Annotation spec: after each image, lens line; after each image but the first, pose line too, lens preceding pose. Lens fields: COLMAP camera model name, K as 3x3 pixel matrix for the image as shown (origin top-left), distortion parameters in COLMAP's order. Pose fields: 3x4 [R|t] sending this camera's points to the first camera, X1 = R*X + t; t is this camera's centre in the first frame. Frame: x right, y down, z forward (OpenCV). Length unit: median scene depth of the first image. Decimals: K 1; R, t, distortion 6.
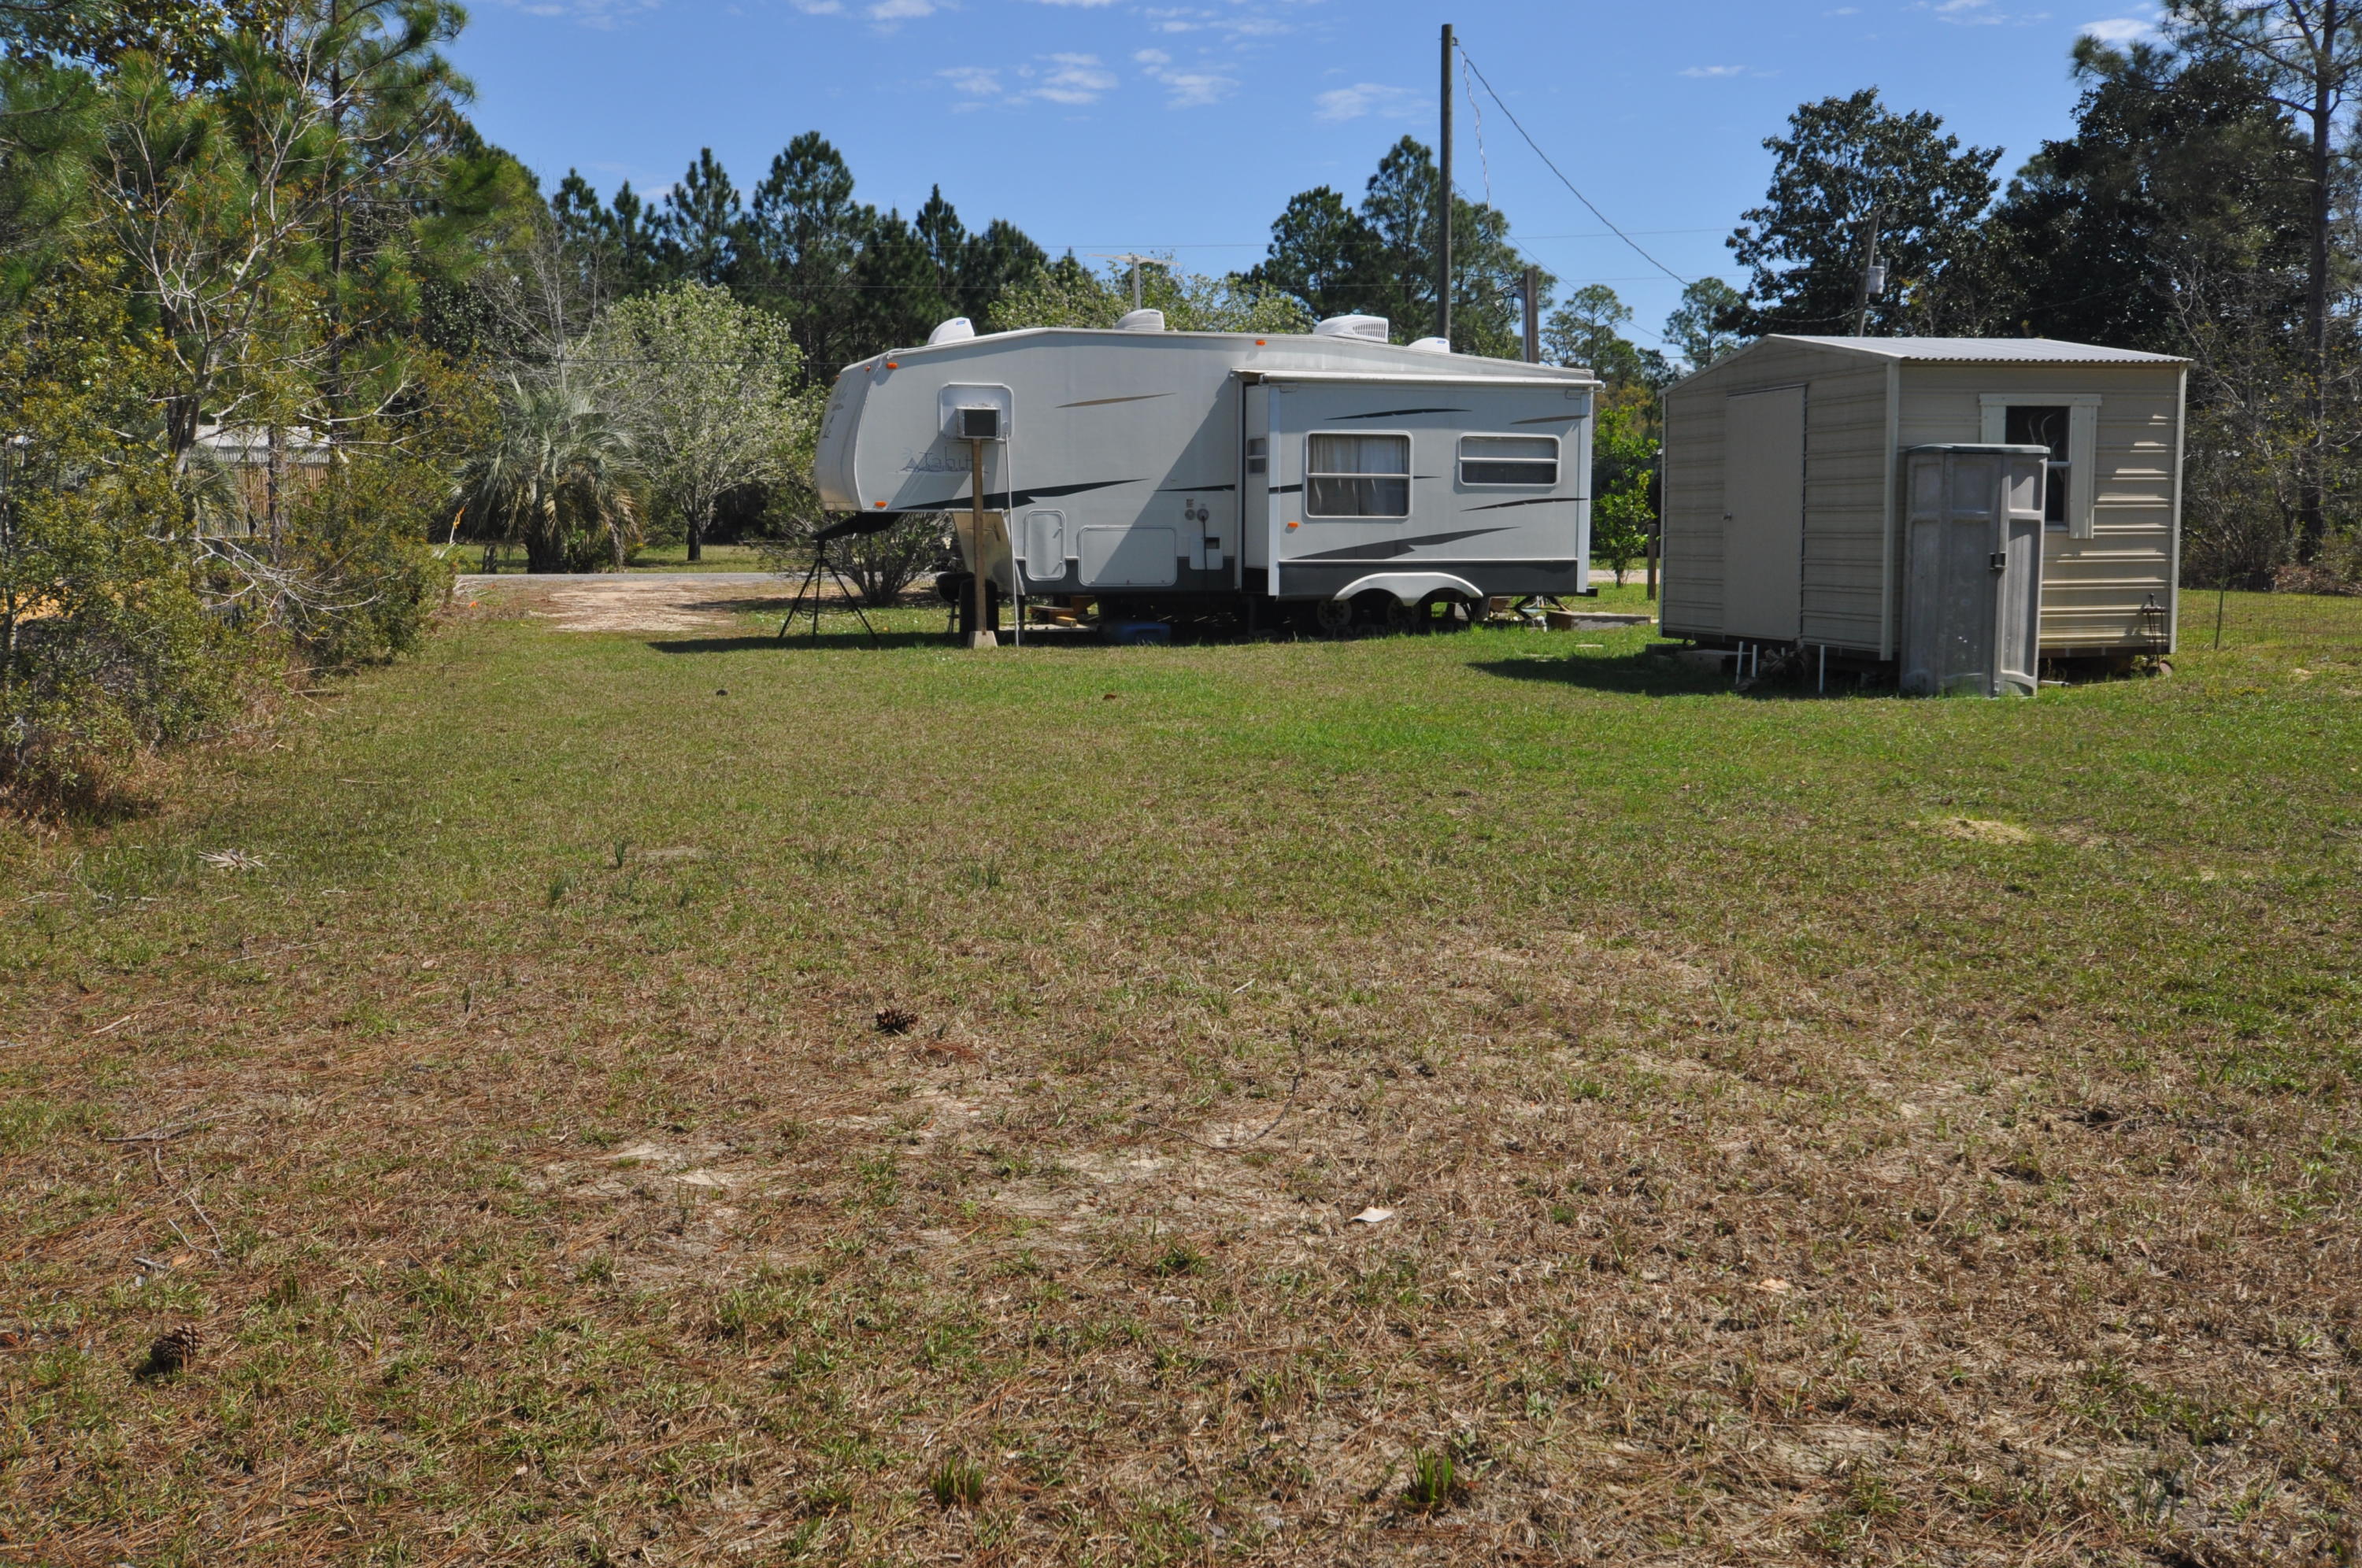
lens RADIAL K [[2140.9, 0, 1181.0], [0, 2140.9, 784.0], [0, 0, 1]] dist [-0.004045, 0.005394]
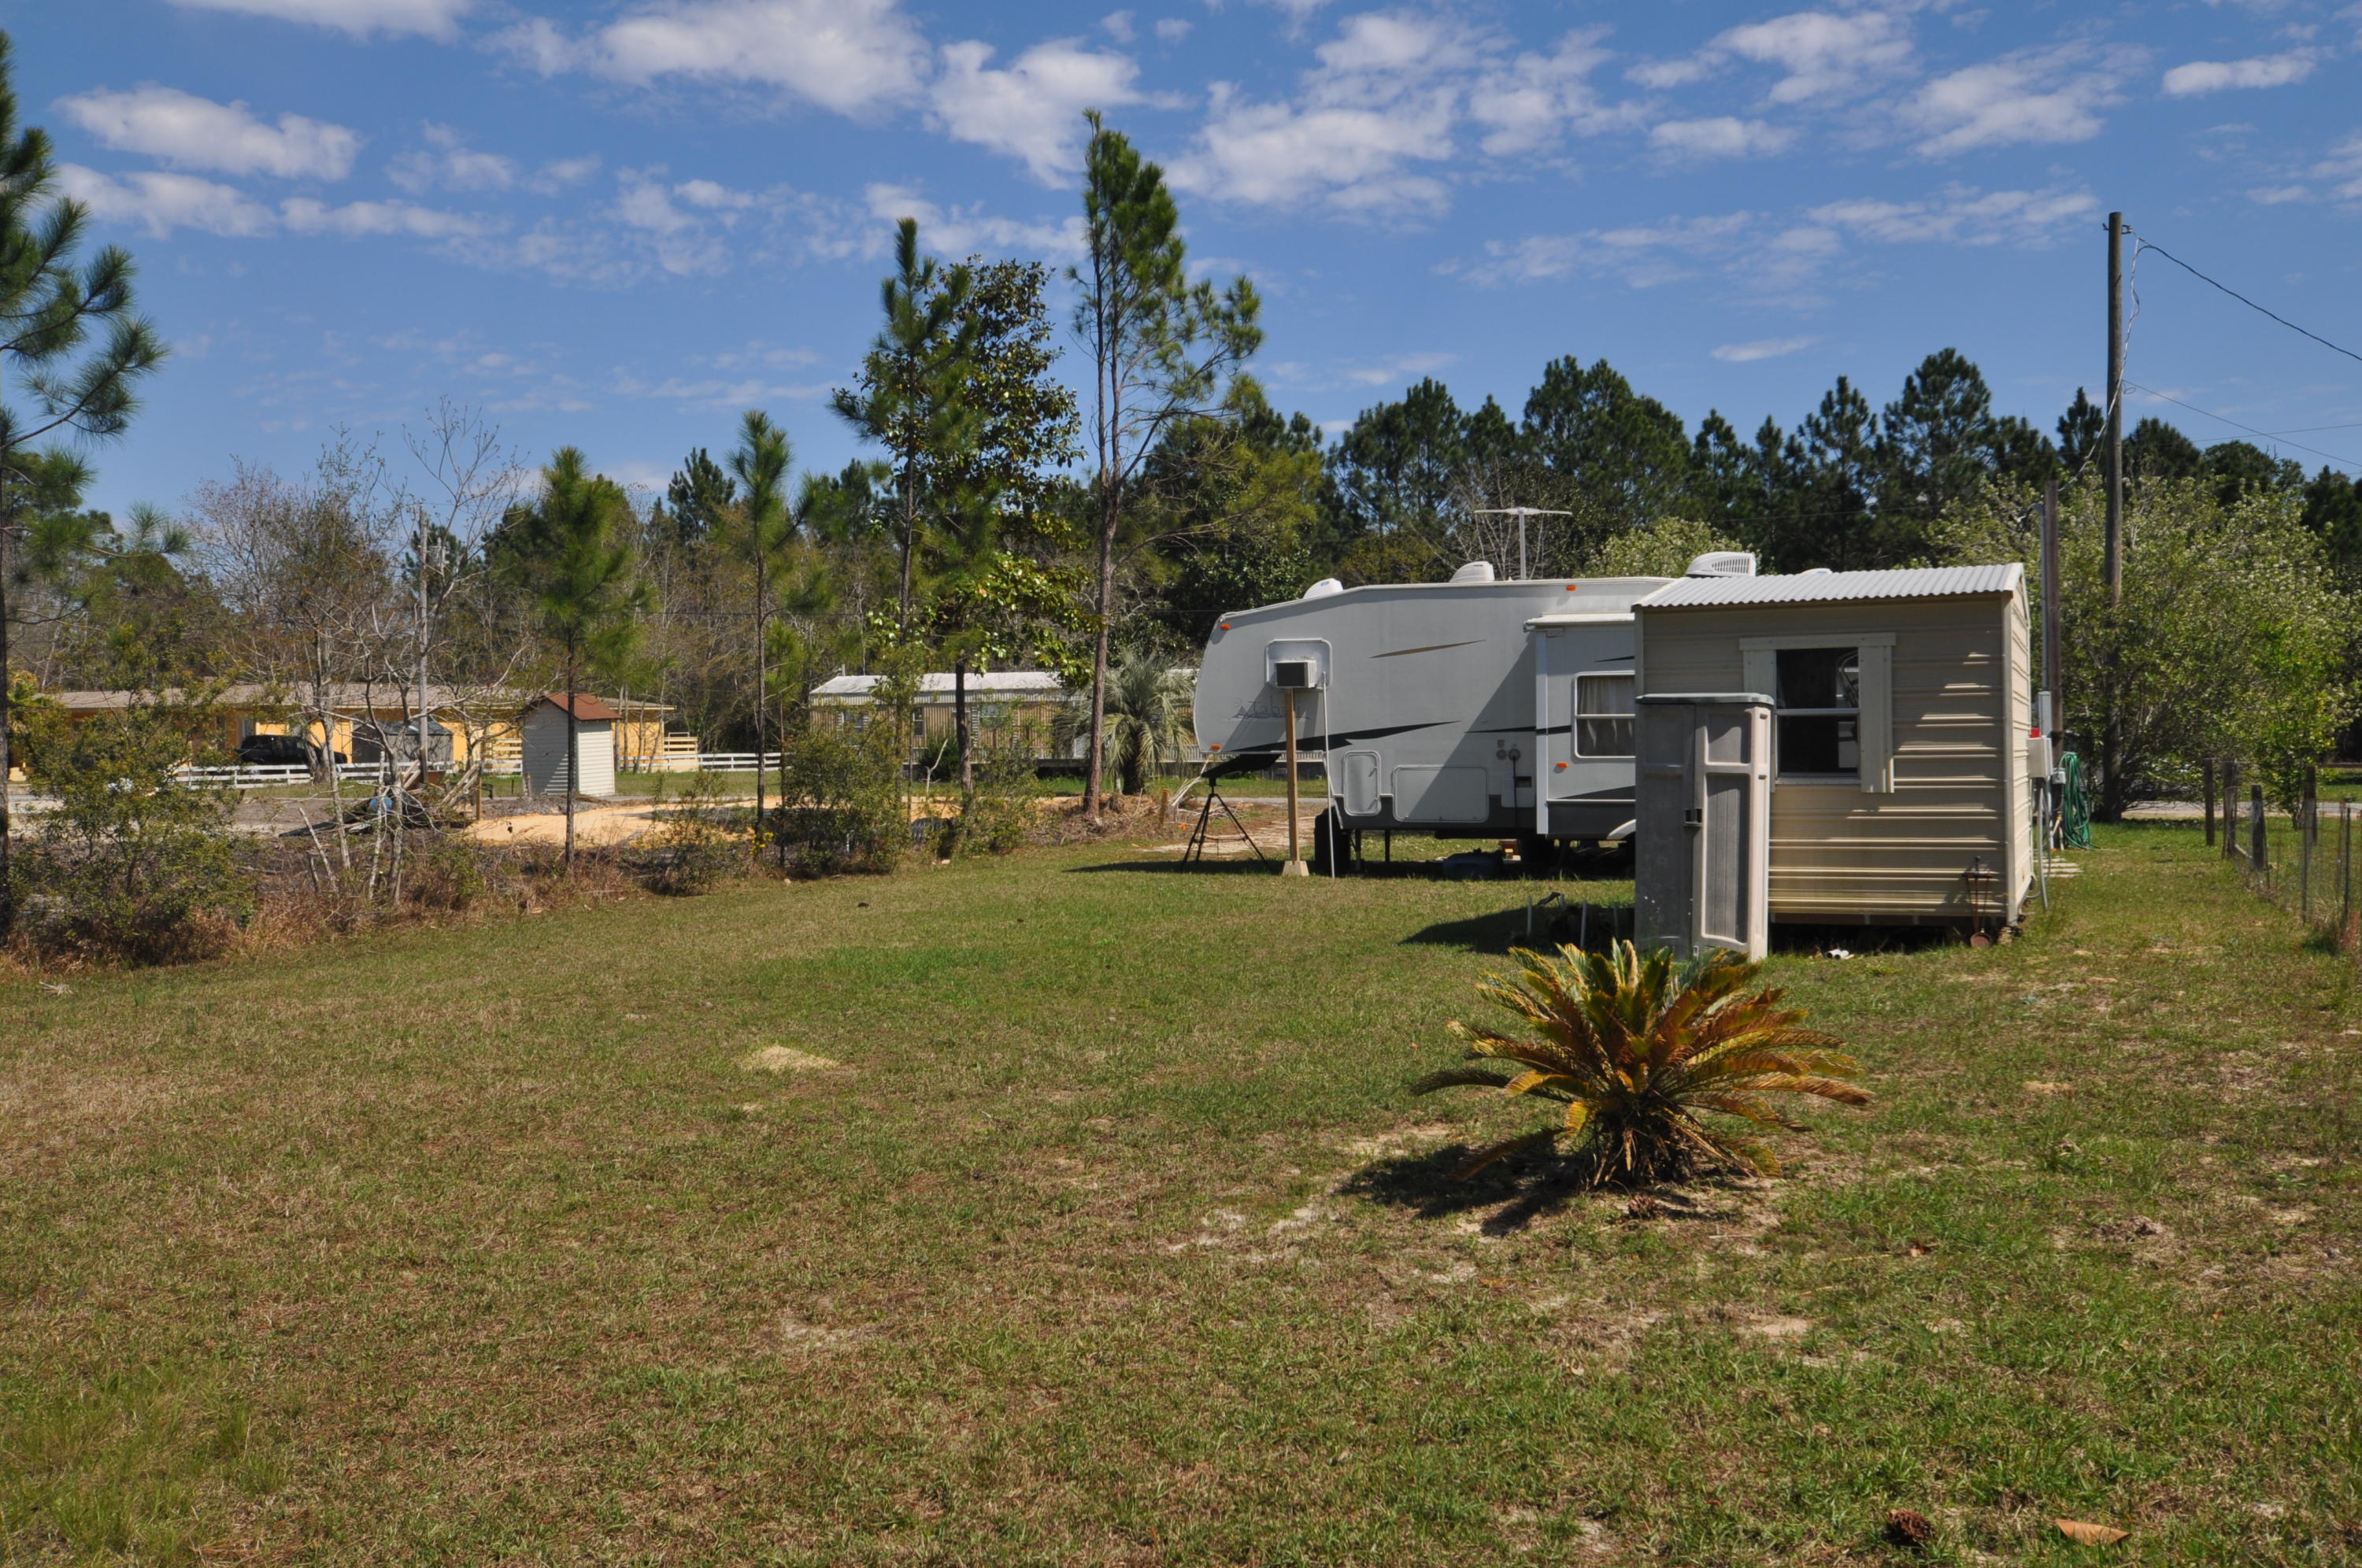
lens RADIAL K [[2140.9, 0, 1181.0], [0, 2140.9, 784.0], [0, 0, 1]] dist [-0.004045, 0.005394]
pose [[0.801998, 0.004985, -0.597306, 0.137900], [-0.063919, 0.994940, -0.077519, -0.005812], [0.593897, 0.100349, 0.798258, 0.021884]]
